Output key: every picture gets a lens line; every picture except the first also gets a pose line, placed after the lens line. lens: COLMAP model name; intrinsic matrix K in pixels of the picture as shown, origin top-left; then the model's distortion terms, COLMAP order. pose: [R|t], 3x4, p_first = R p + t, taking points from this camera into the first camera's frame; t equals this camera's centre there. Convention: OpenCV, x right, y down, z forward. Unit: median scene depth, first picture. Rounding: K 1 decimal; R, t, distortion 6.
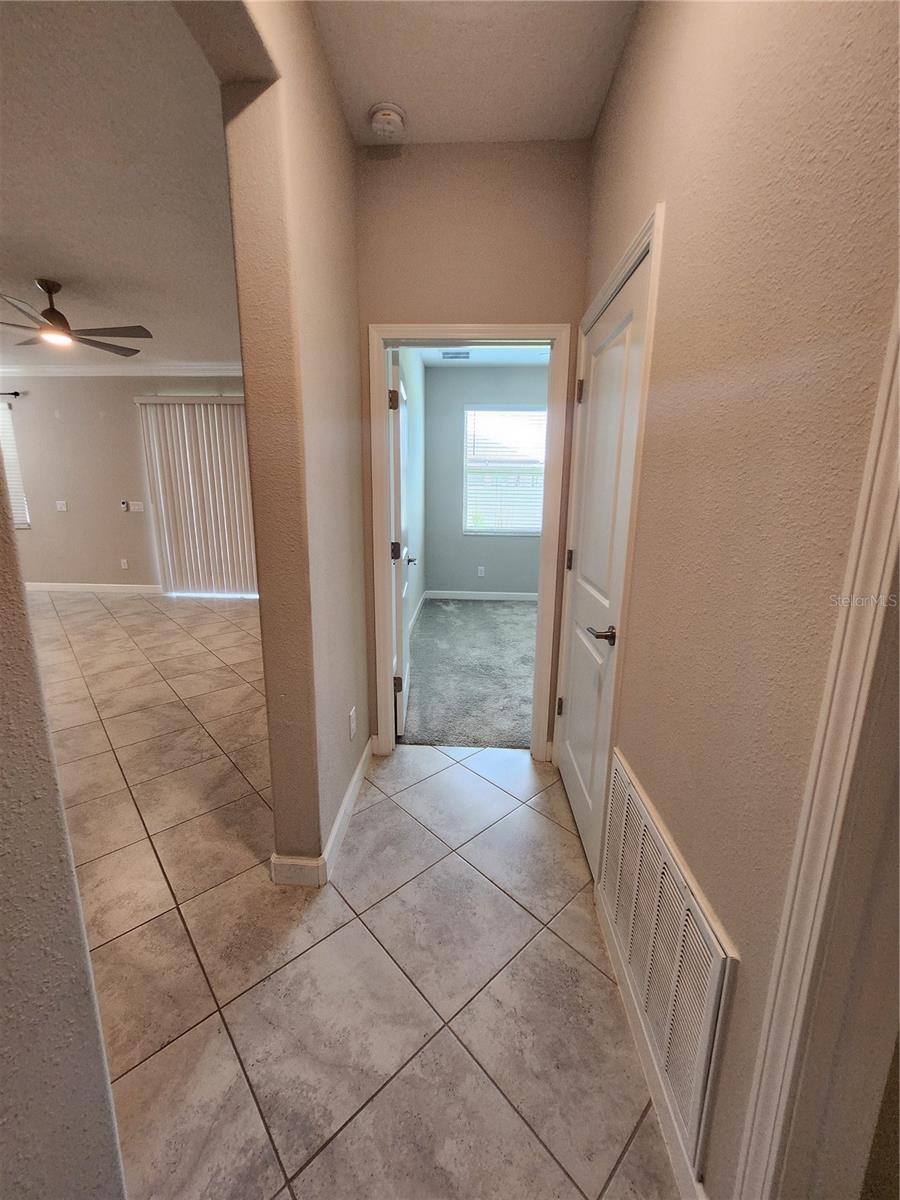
lens RADIAL K [[476.5, 0, 446.0], [0, 476.5, 588.0], [0, 0, 1]] dist [-0.002273, -0.000059]
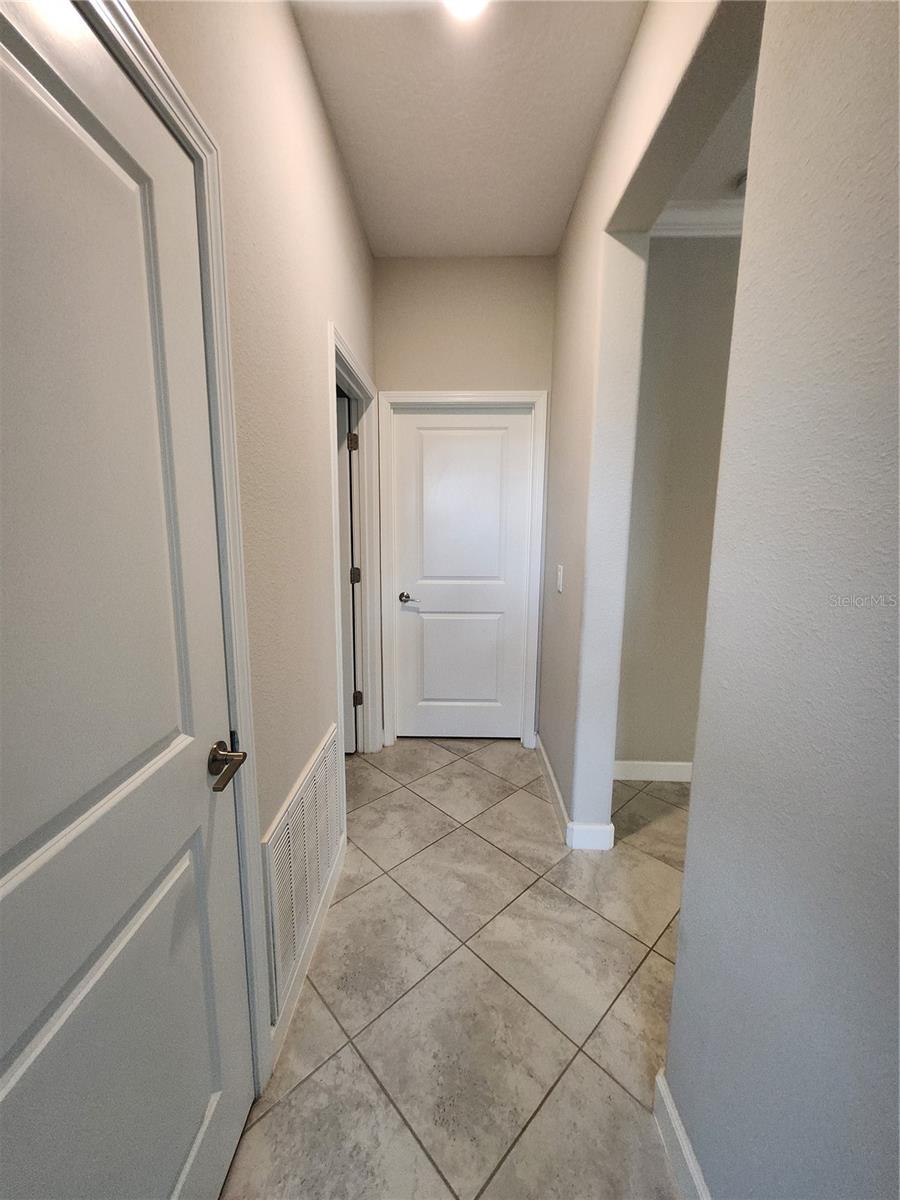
lens RADIAL K [[476.5, 0, 446.0], [0, 476.5, 588.0], [0, 0, 1]] dist [-0.002273, -0.000059]
pose [[-0.999684, -0.013376, -0.021262, 0.084167], [-0.019986, 0.936297, 0.350641, -0.388075], [0.015218, 0.350956, -0.936268, 1.798195]]
